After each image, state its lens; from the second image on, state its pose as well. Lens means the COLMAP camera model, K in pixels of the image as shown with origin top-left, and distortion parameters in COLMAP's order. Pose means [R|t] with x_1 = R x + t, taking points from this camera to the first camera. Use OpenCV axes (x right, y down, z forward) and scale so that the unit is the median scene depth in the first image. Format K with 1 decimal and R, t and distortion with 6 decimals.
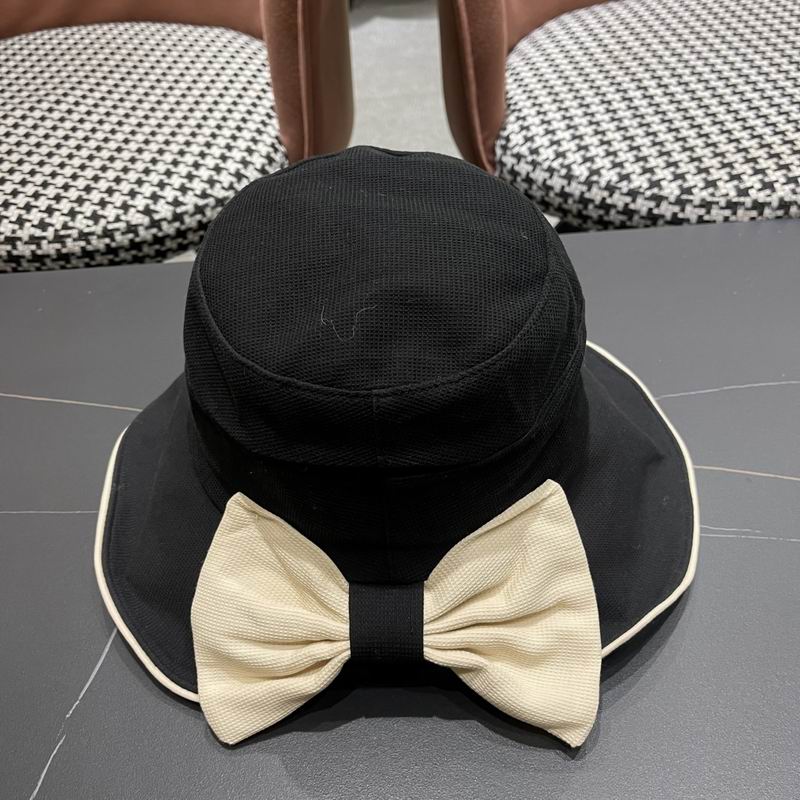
lens RADIAL K [[840.4, 0, 394.9], [0, 840.4, 418.8], [0, 0, 1]] dist [0.010919, 0.000000]
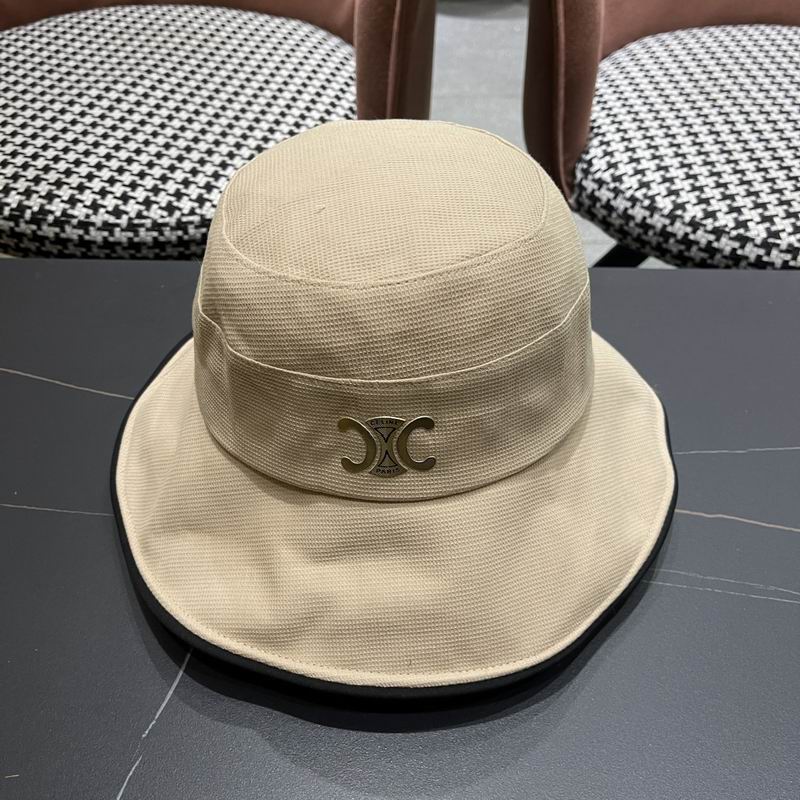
lens RADIAL K [[840.4, 0, 393.5], [0, 840.4, 415.5], [0, 0, 1]] dist [0.010919, 0.000000]
pose [[0.996214, 0.086922, -0.001488, -0.071861], [-0.086906, 0.996178, 0.008734, -0.028814], [0.002241, -0.008571, 0.999961, 0.013580]]
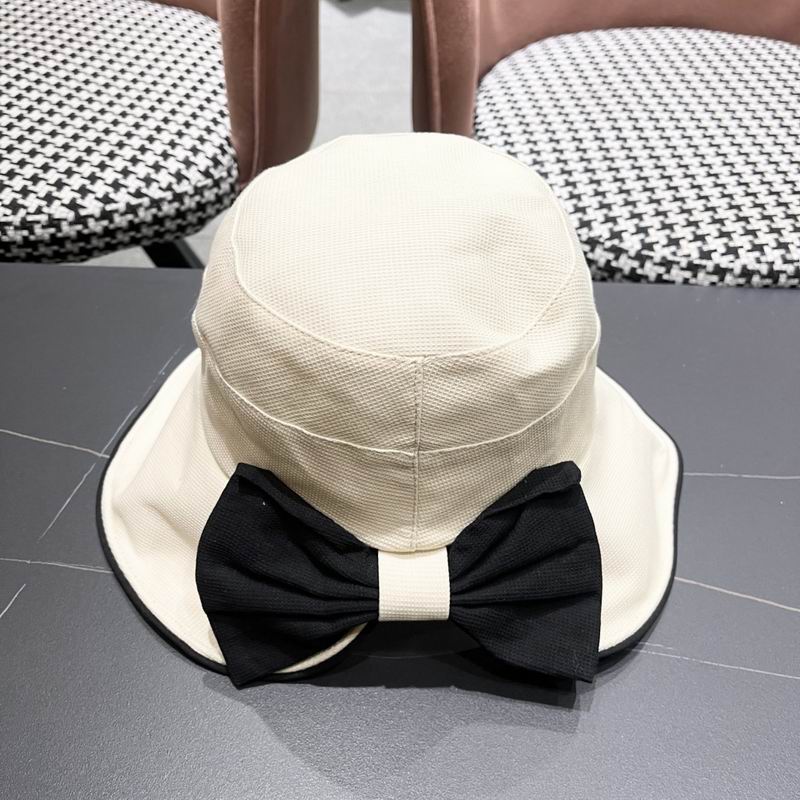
lens RADIAL K [[840.4, 0, 400.4], [0, 840.4, 406.6], [0, 0, 1]] dist [0.010919, 0.000000]
pose [[0.994656, 0.097025, 0.035295, 0.051635], [-0.097115, 0.995273, 0.000841, -0.062318], [-0.035047, -0.004264, 0.999377, 0.062240]]
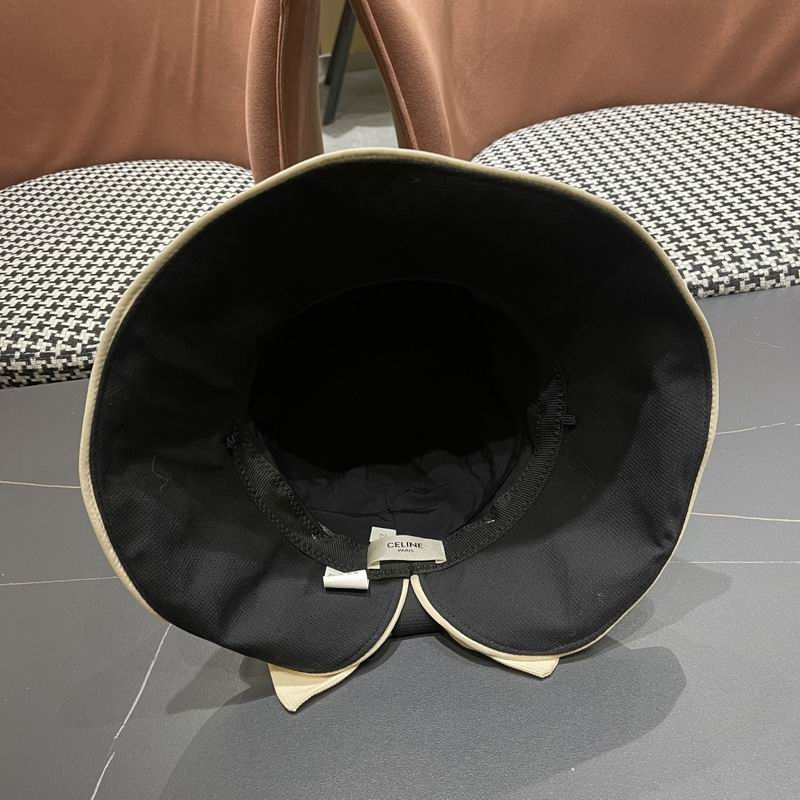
lens RADIAL K [[840.4, 0, 401.0], [0, 840.4, 414.9], [0, 0, 1]] dist [0.010919, 0.000000]
pose [[0.998164, -0.060536, 0.002222, 0.032833], [0.060468, 0.993489, -0.096561, 0.013787], [0.003637, 0.096518, 0.995325, -0.159857]]
